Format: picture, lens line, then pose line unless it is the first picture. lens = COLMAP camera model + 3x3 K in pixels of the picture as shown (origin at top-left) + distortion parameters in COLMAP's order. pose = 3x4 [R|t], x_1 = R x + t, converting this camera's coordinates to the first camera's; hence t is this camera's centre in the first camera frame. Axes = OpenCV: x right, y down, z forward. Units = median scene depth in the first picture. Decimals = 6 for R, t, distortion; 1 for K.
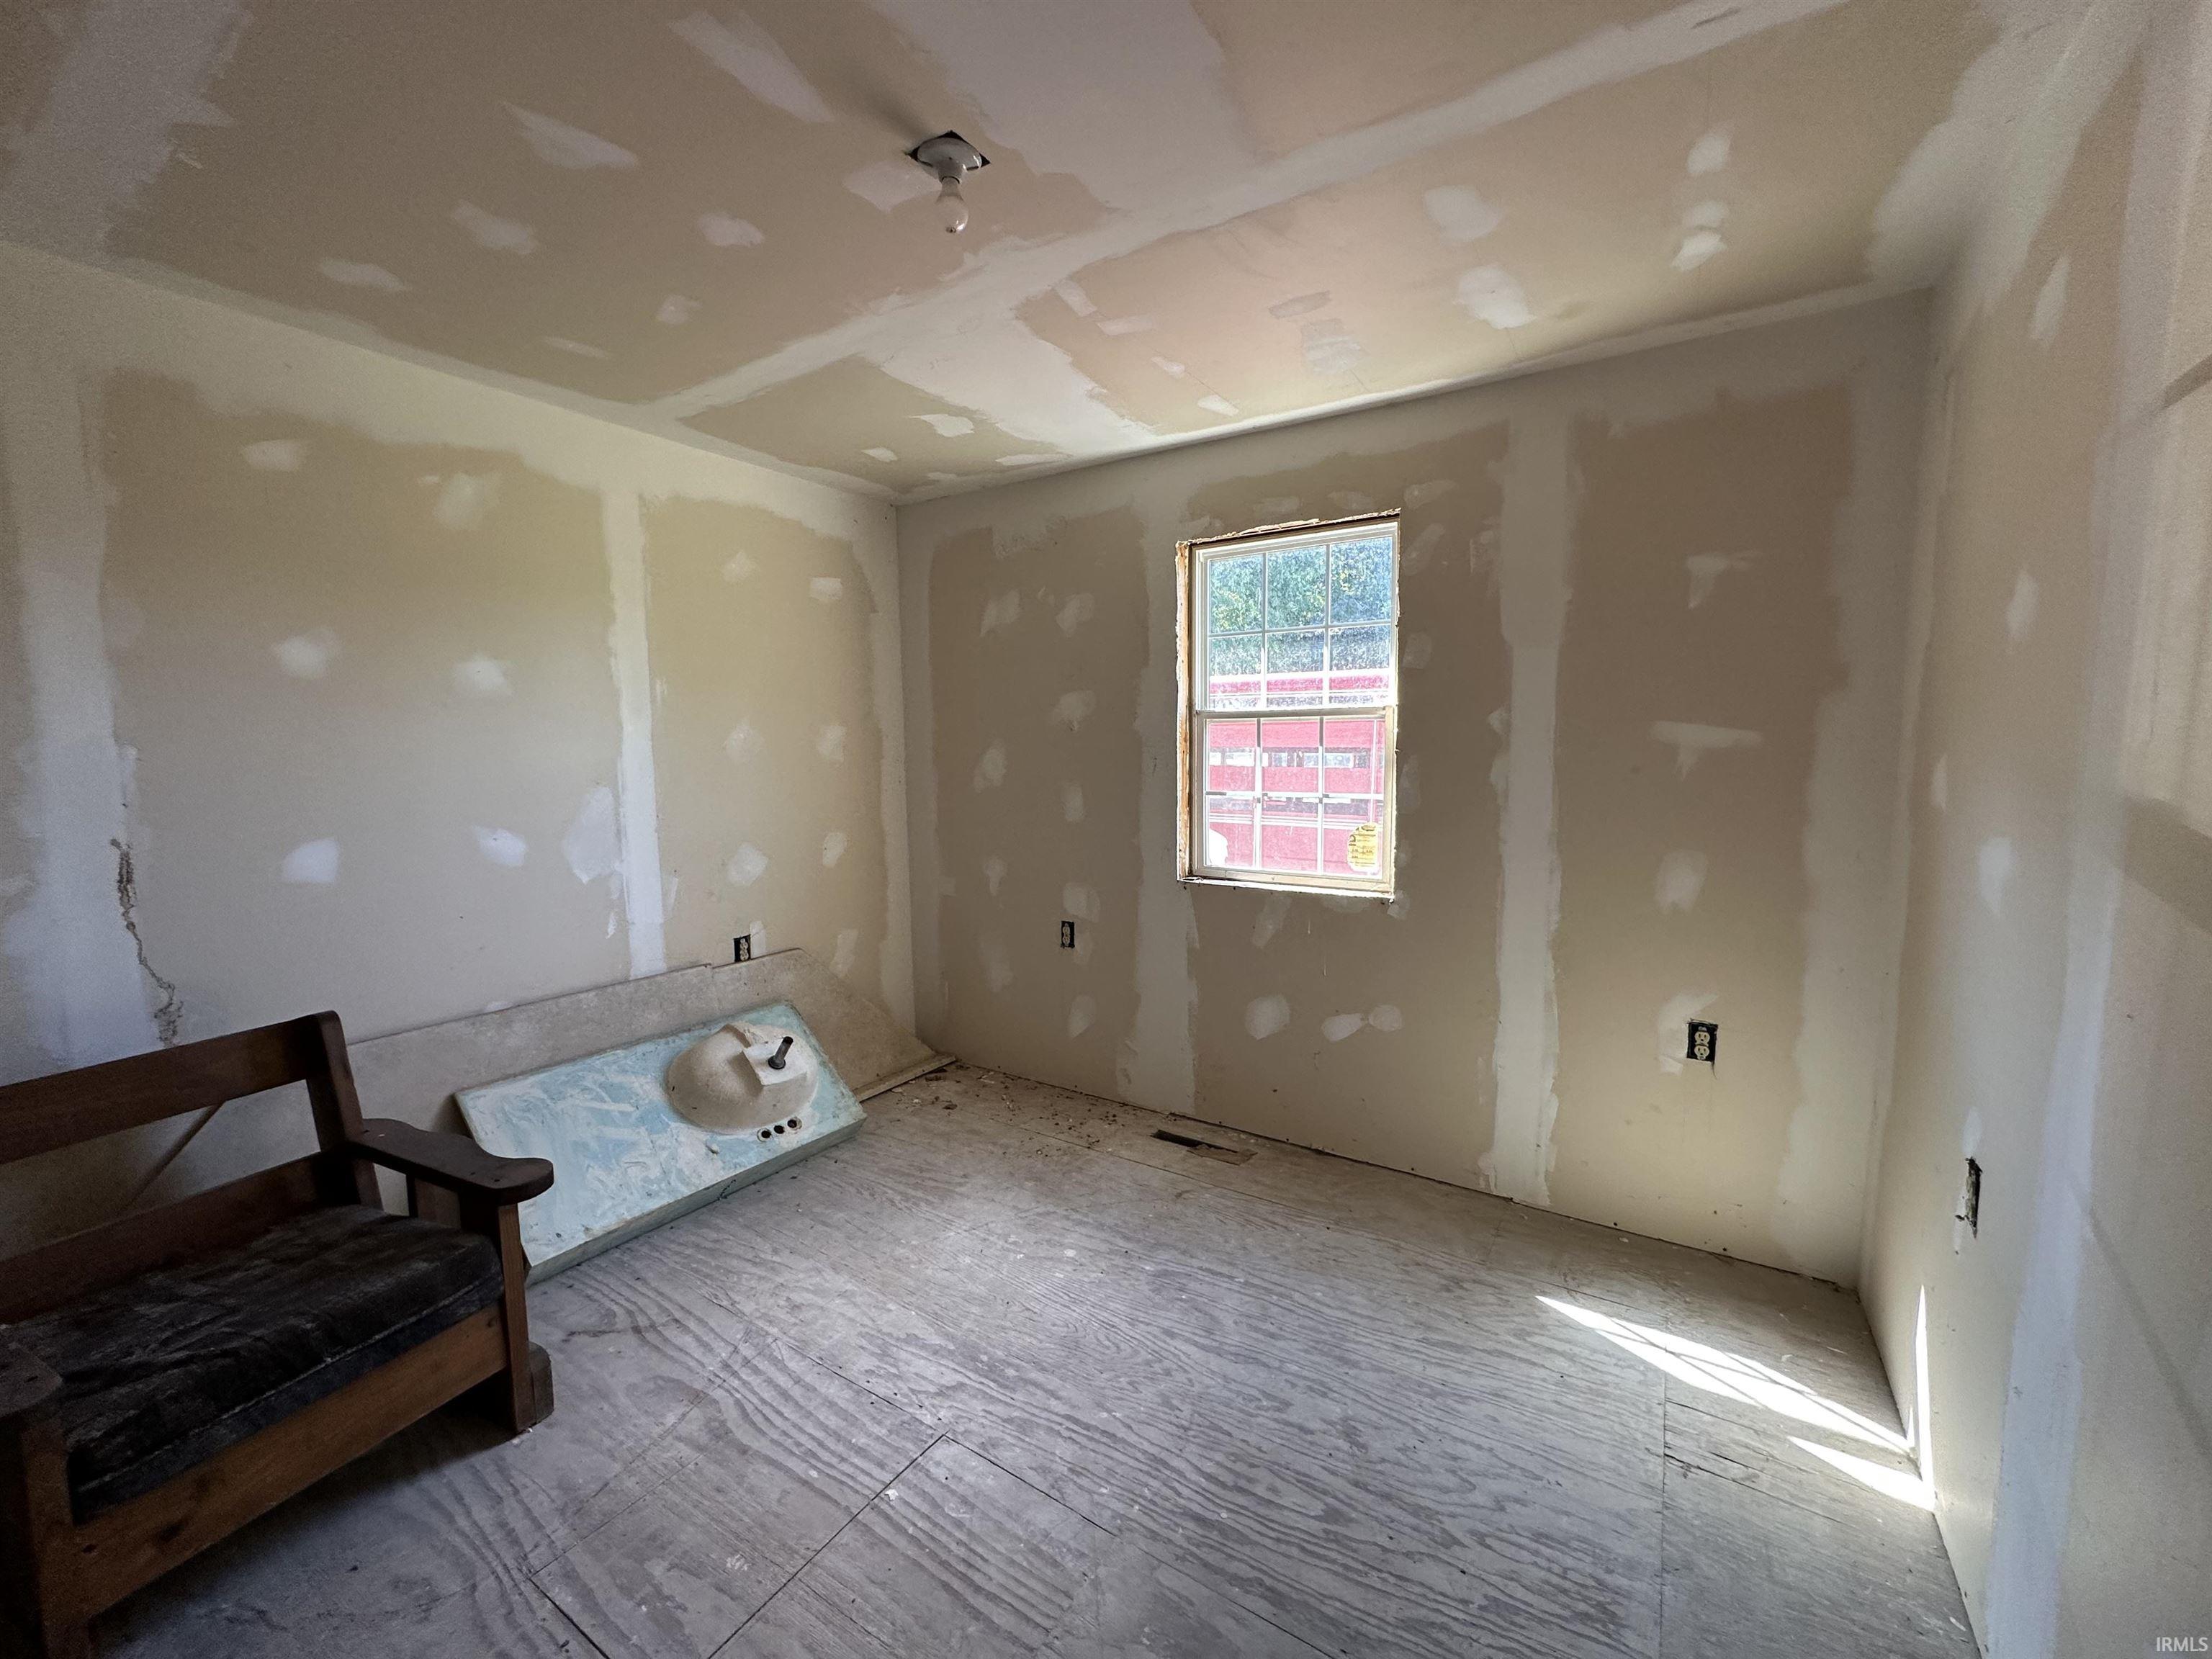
lens RADIAL K [[881.4, 0, 1103.9], [0, 881.4, 827.6], [0, 0, 1]] dist [-0.002065, -0.000127]
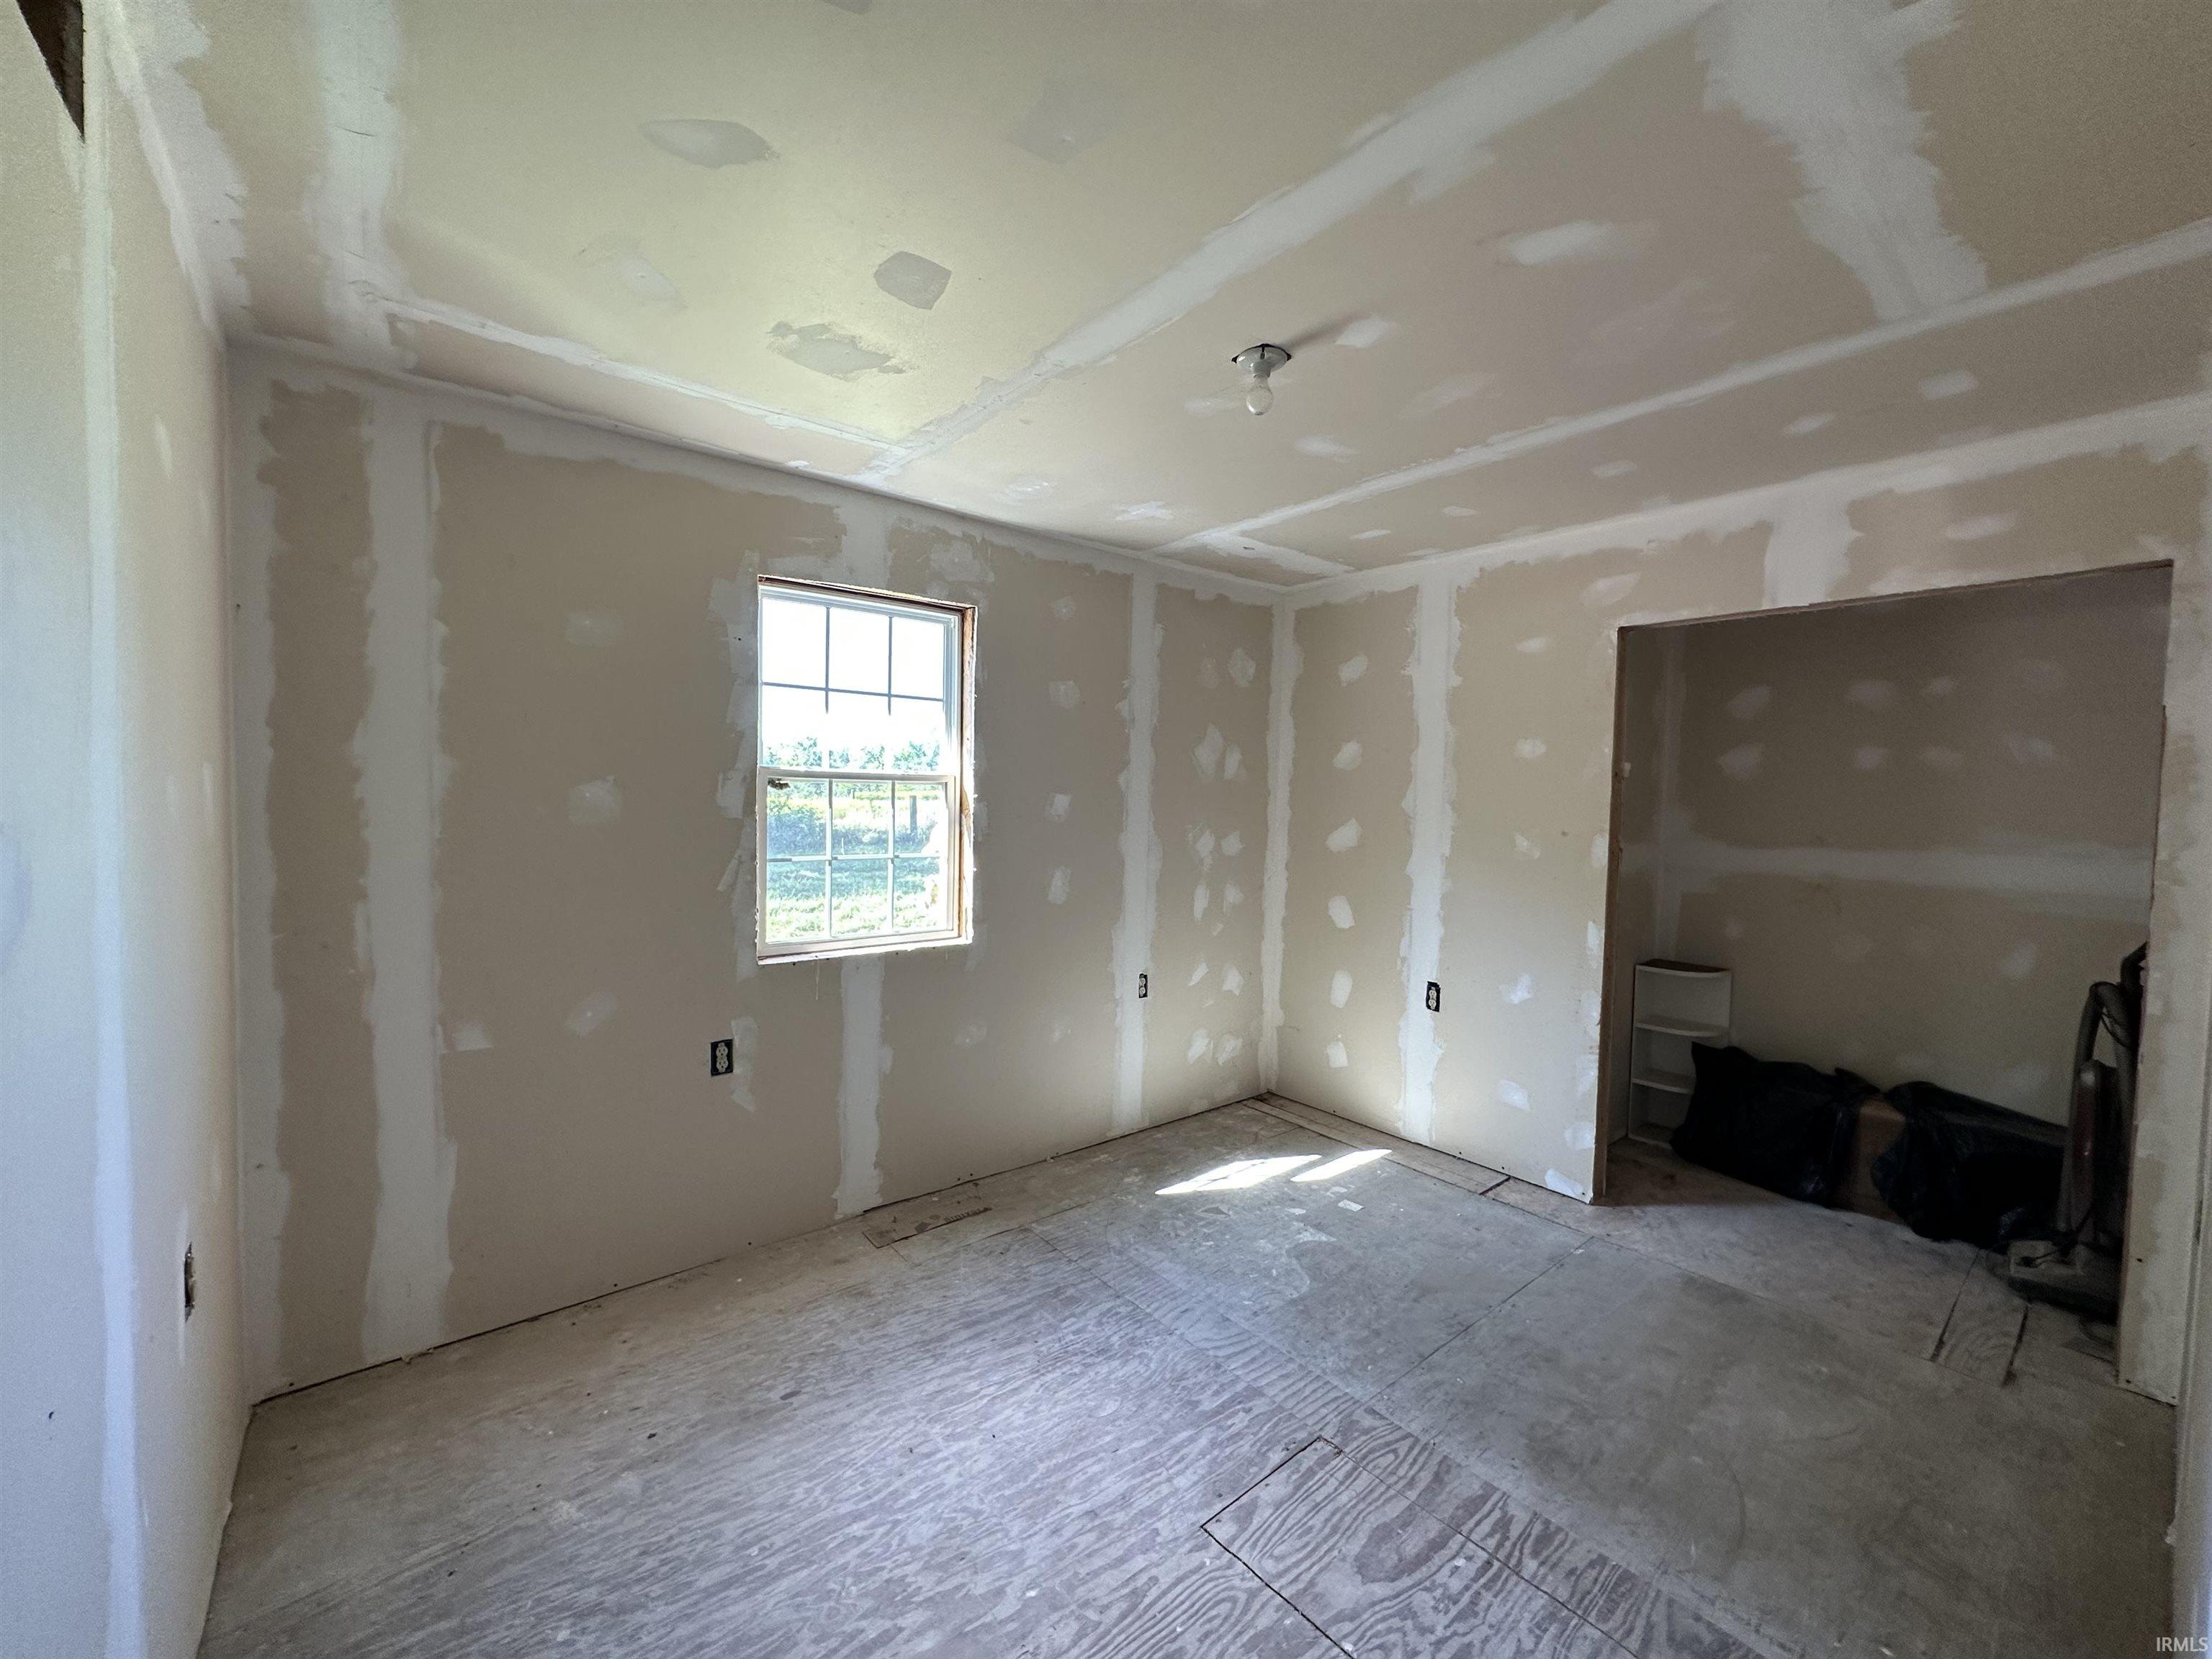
lens RADIAL K [[881.4, 0, 1103.9], [0, 881.4, 827.6], [0, 0, 1]] dist [-0.002065, -0.000127]
pose [[0.286281, -0.018256, 0.957972, -0.664635], [0.060686, 0.998157, 0.000886, -0.054205], [-0.956222, 0.057881, 0.286861, 0.464003]]
